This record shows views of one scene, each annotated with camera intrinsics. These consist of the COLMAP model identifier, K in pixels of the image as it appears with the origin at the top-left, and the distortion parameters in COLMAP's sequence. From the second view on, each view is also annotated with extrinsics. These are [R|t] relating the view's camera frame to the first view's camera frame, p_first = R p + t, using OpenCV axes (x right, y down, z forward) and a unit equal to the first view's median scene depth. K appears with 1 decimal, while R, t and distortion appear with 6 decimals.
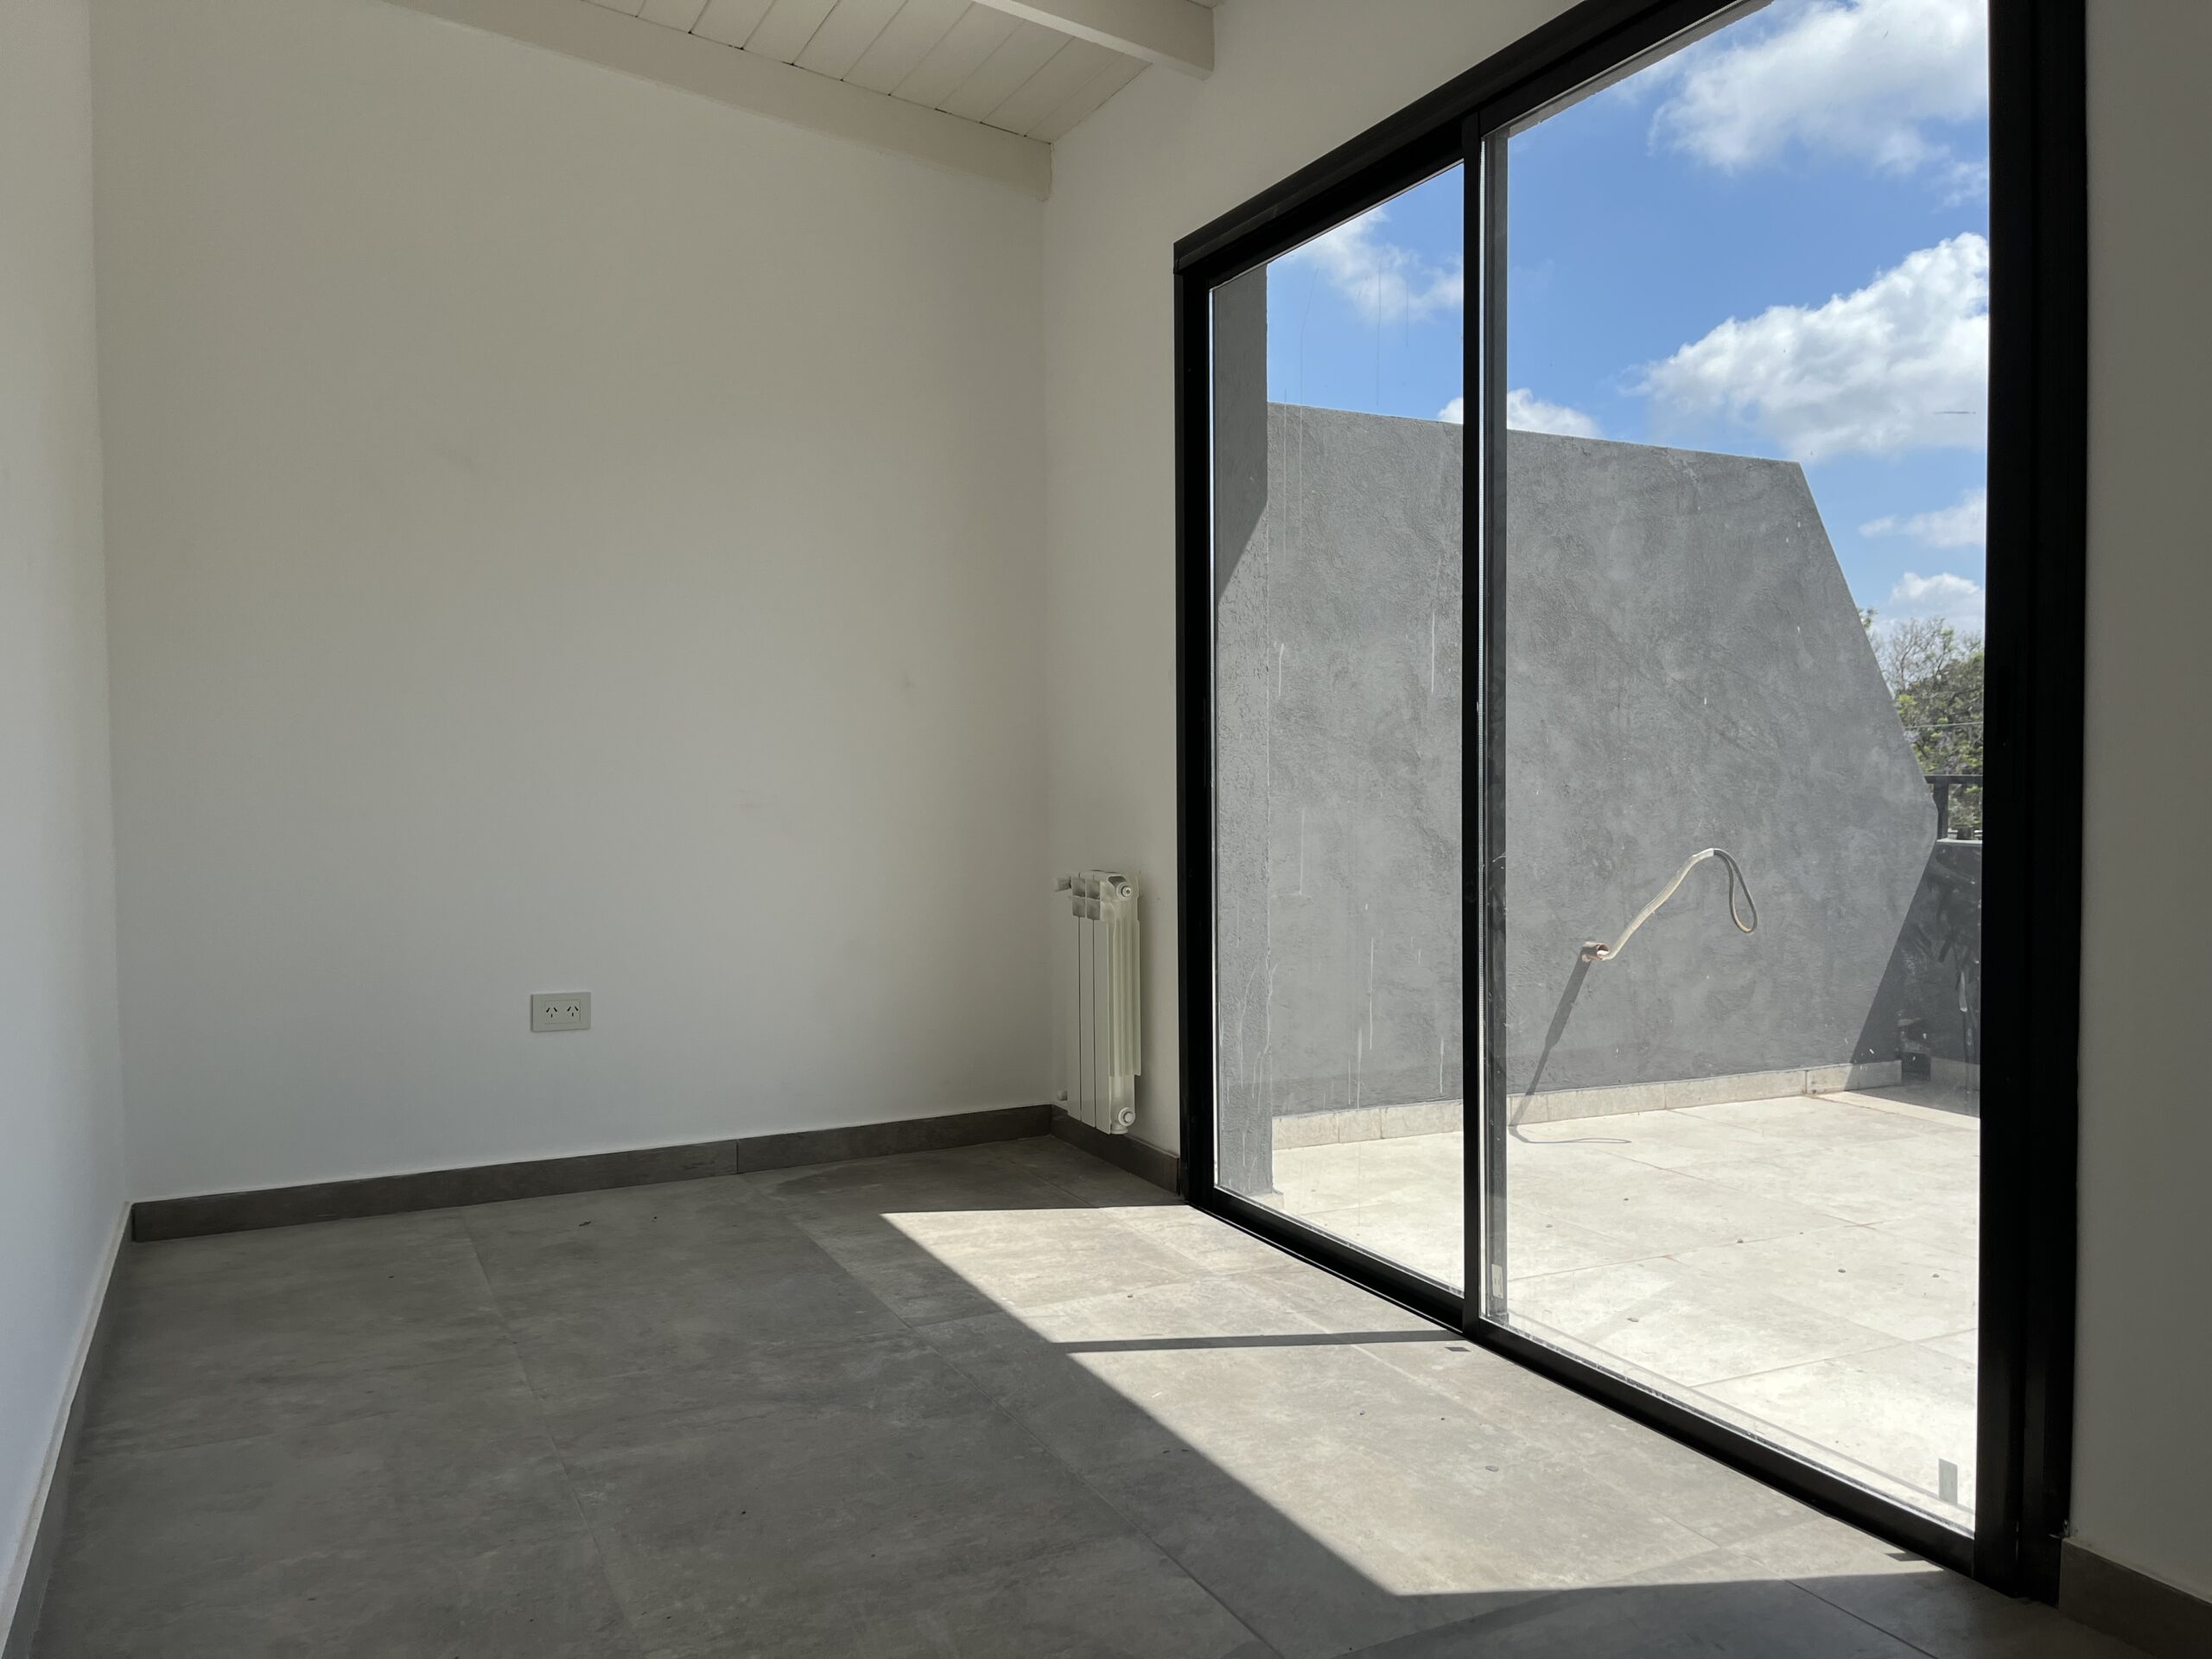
lens RADIAL K [[1674.3, 0, 1106.0], [0, 1674.3, 829.5], [0, 0, 1]] dist [0.092820, -0.141940]
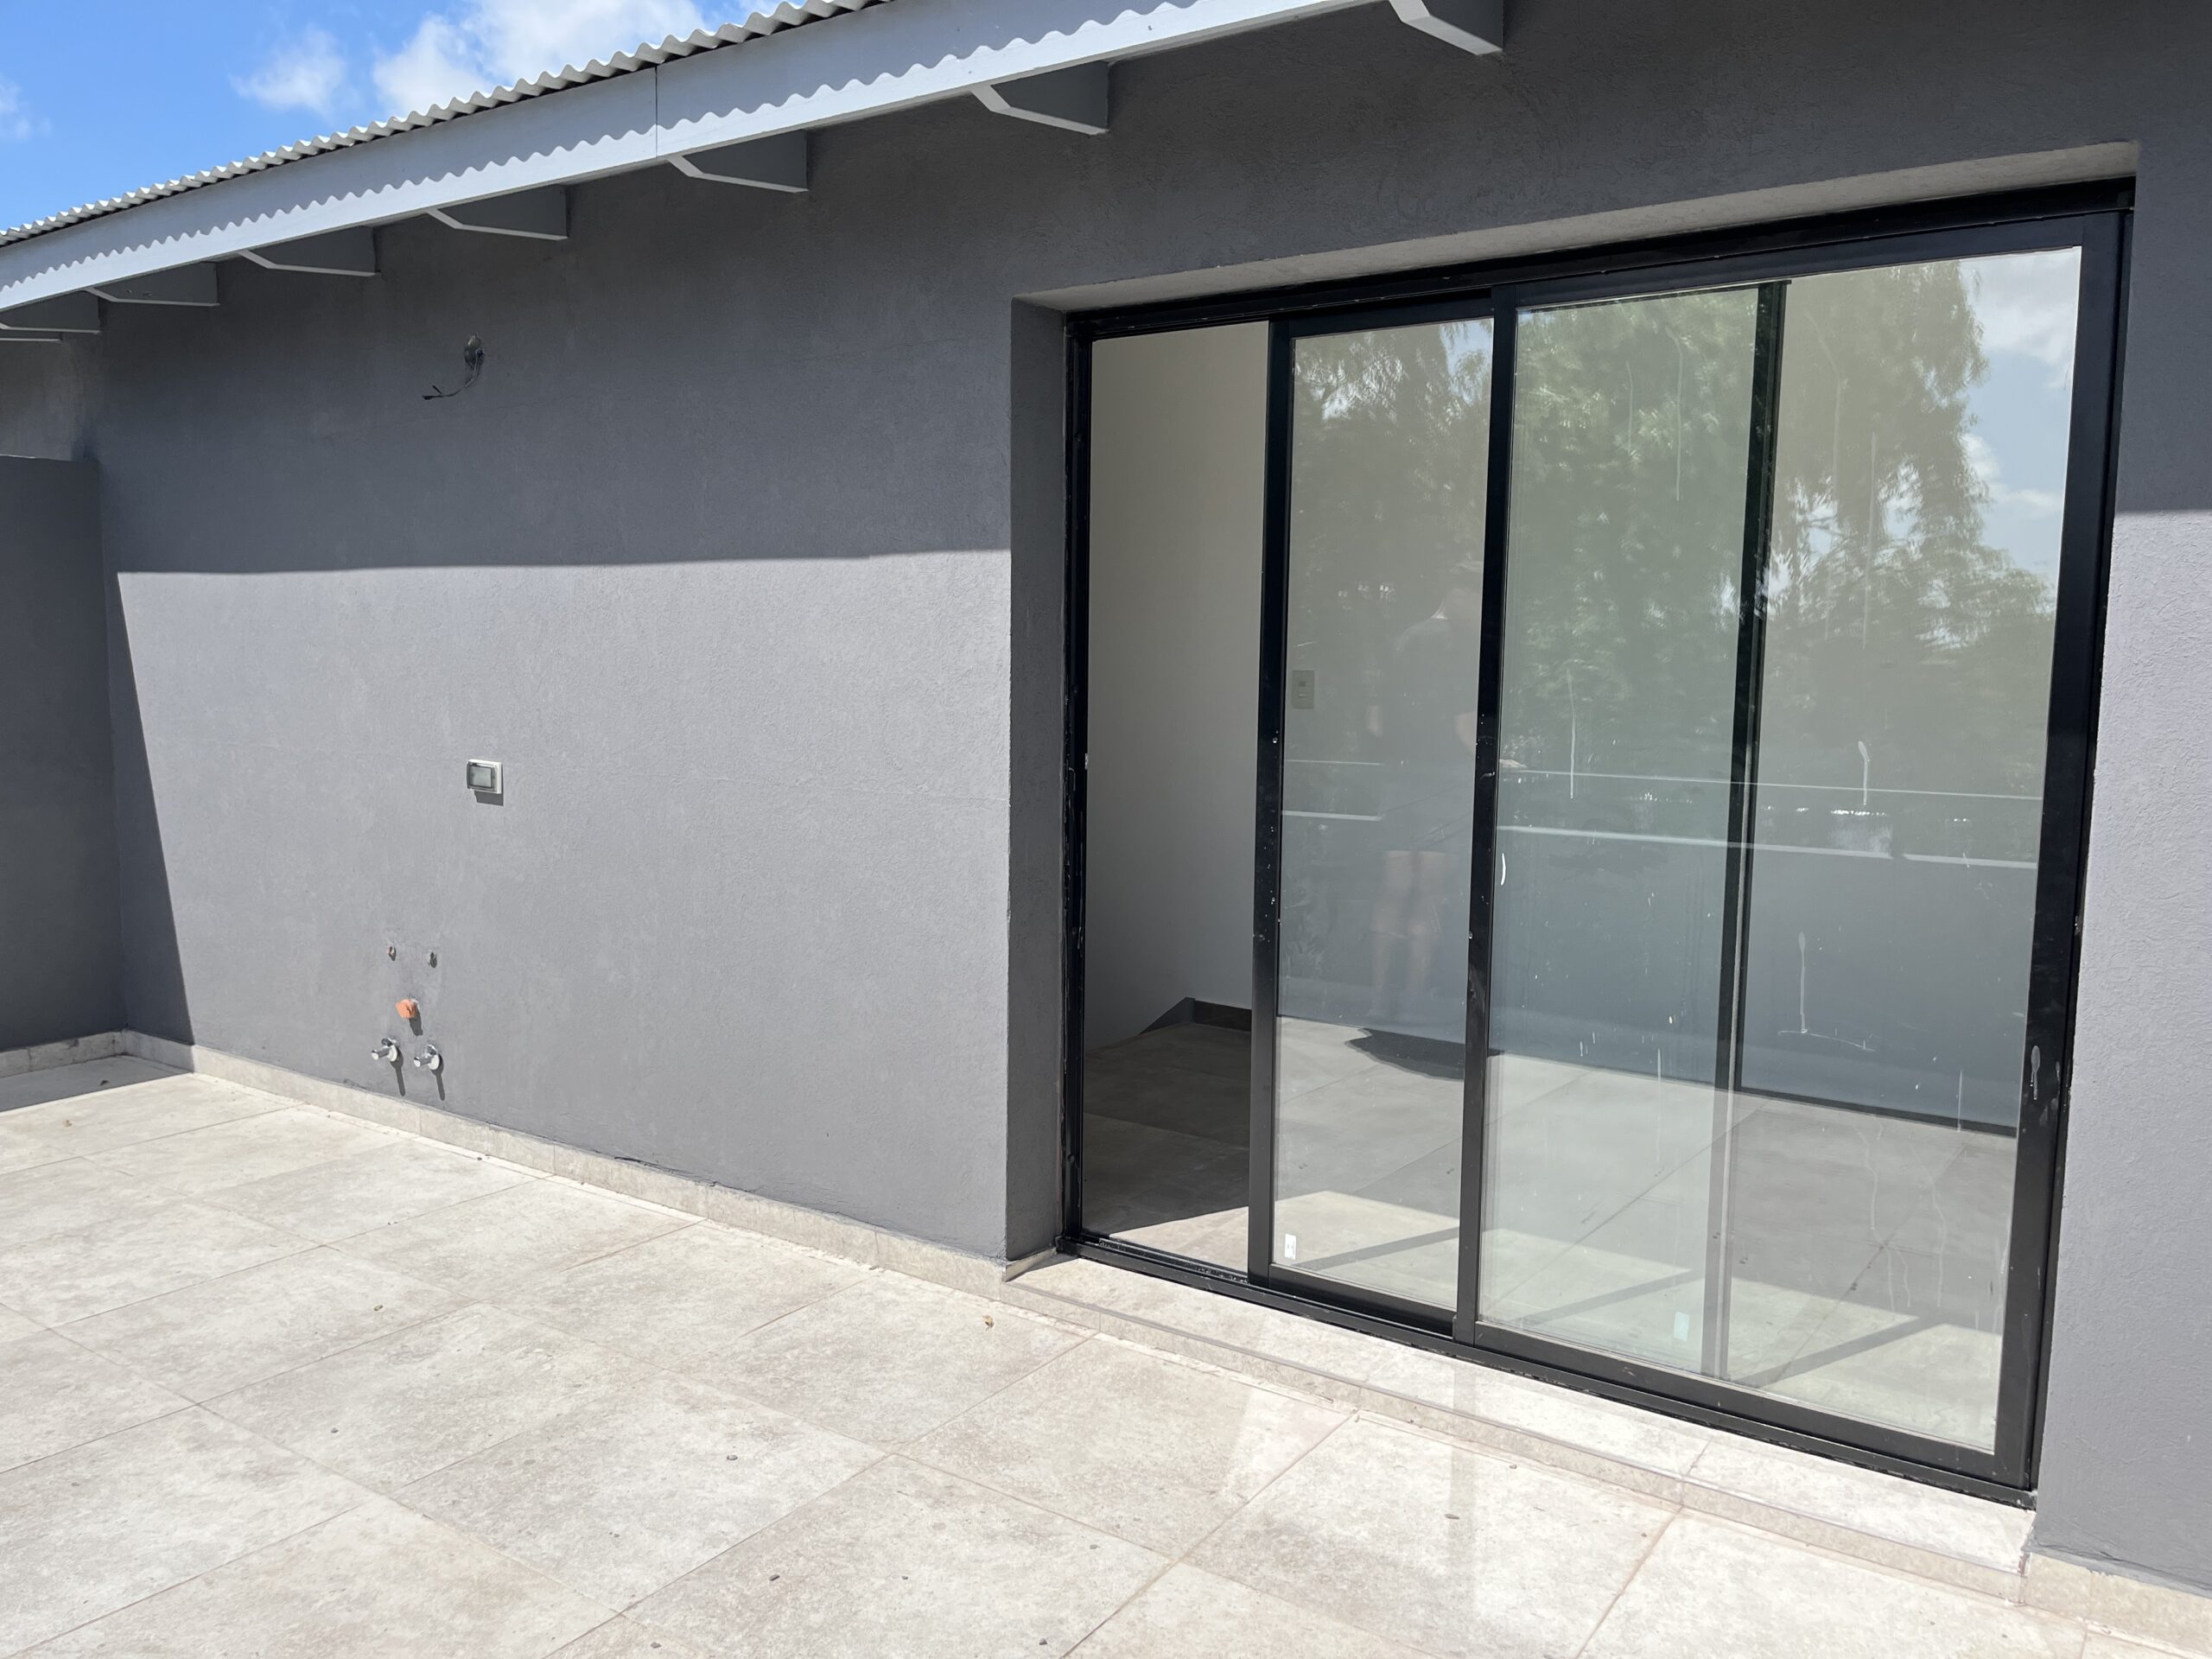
lens RADIAL K [[1674.3, 0, 1106.0], [0, 1674.3, 829.5], [0, 0, 1]] dist [0.092820, -0.141940]
pose [[-0.873274, 0.052551, -0.484388, 0.541579], [-0.025067, 0.988004, 0.152380, -0.118171], [0.486585, 0.145212, -0.861481, 1.001822]]
